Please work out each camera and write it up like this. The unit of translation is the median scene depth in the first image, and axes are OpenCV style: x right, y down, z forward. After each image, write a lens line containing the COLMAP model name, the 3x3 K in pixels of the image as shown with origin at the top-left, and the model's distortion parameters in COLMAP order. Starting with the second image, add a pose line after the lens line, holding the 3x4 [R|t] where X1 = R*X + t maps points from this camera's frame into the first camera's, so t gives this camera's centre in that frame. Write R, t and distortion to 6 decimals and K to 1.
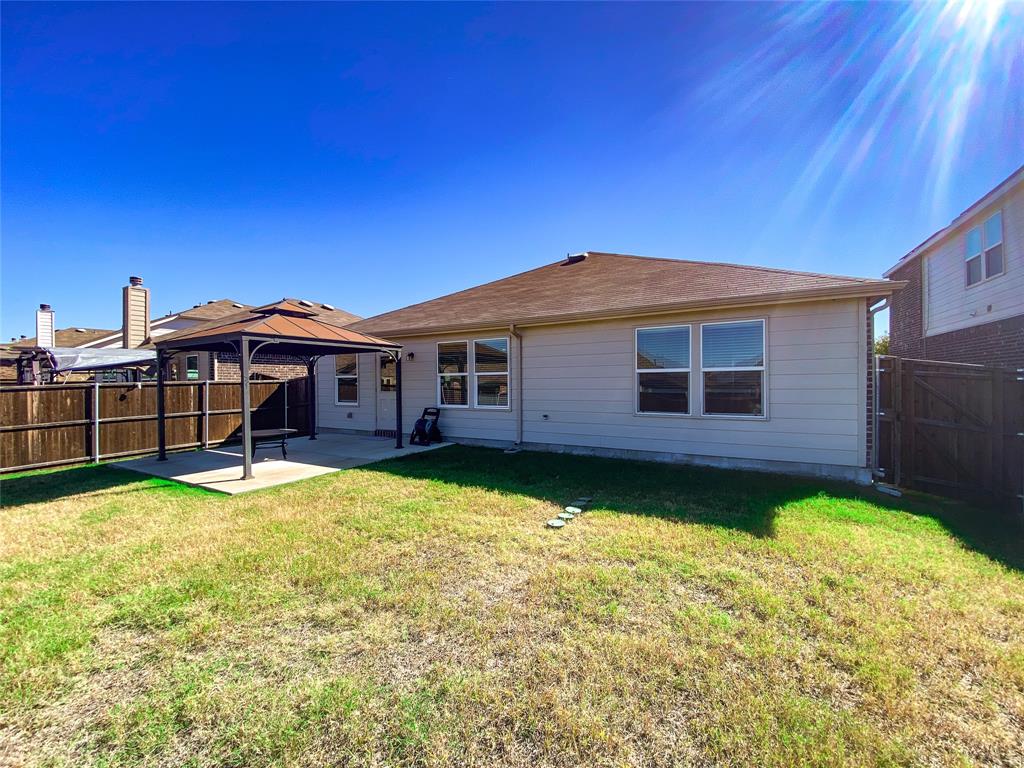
lens RADIAL K [[422.6, 0, 512.0], [0, 422.6, 384.0], [0, 0, 1]] dist [0.016924, -0.020089]
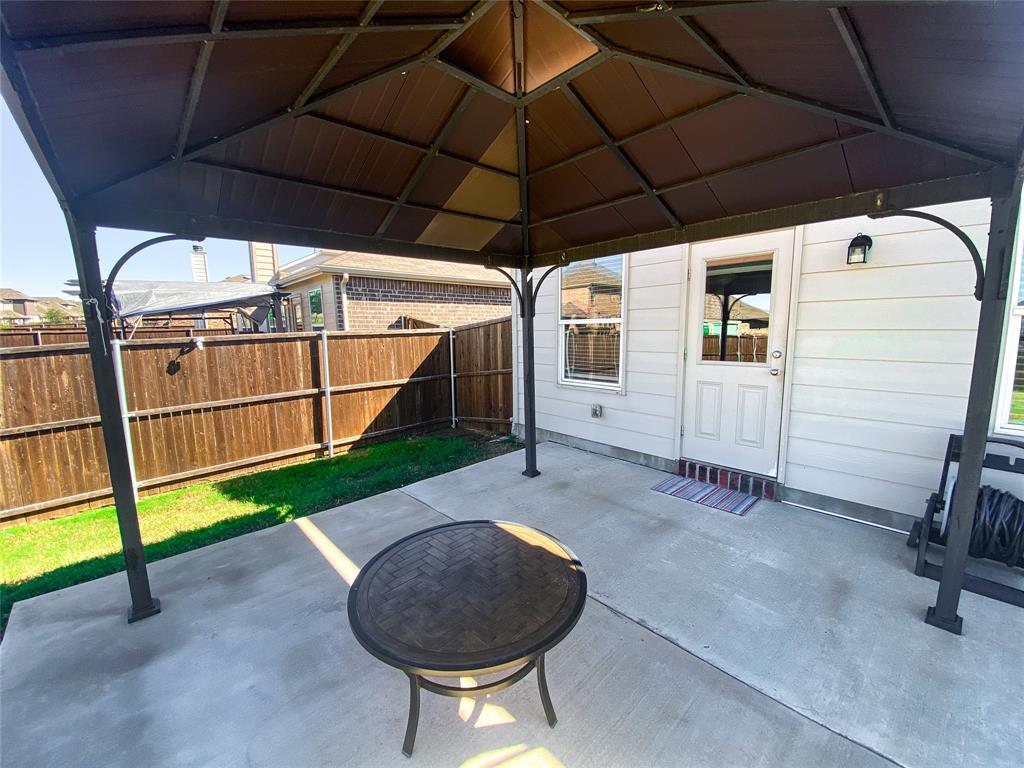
lens RADIAL K [[422.6, 0, 512.0], [0, 422.6, 384.0], [0, 0, 1]] dist [0.016924, -0.020089]
pose [[0.956548, 0.033648, -0.289628, -0.341993], [0.005905, 0.990880, 0.134619, -0.012963], [0.291516, -0.130480, 0.947625, 0.565729]]
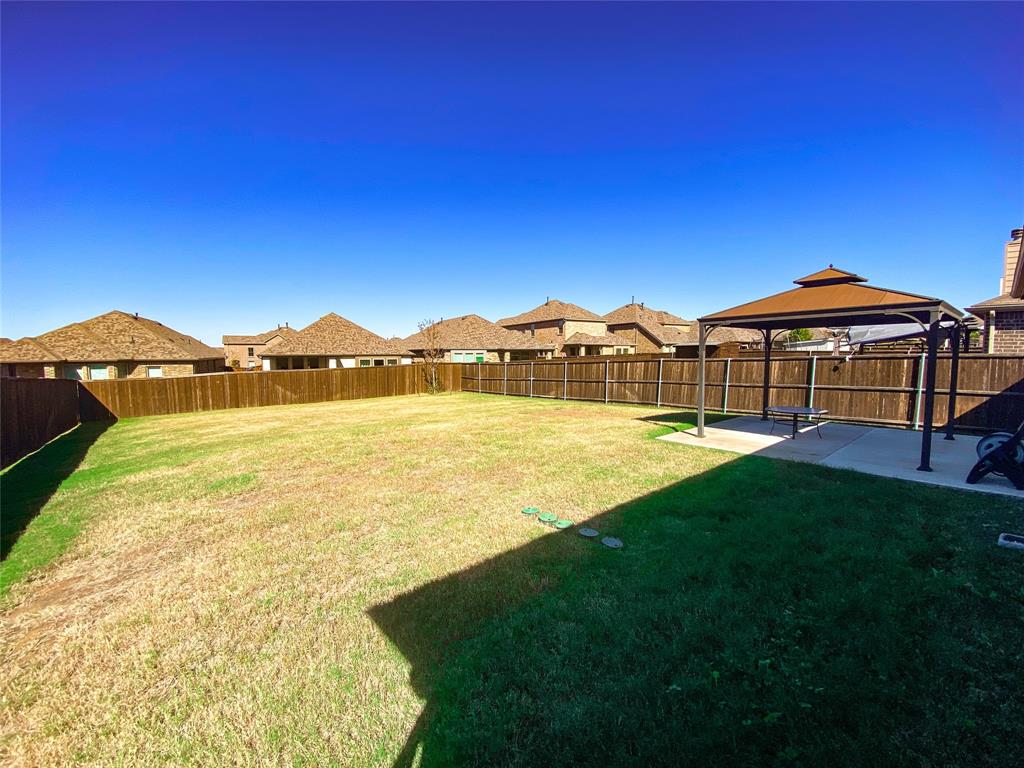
lens RADIAL K [[422.6, 0, 512.0], [0, 422.6, 384.0], [0, 0, 1]] dist [0.016924, -0.020089]
pose [[-0.354294, 0.077067, -0.931953, 0.412518], [0.004229, 0.996720, 0.080815, -0.020319], [0.935124, 0.024691, -0.353458, 0.525018]]
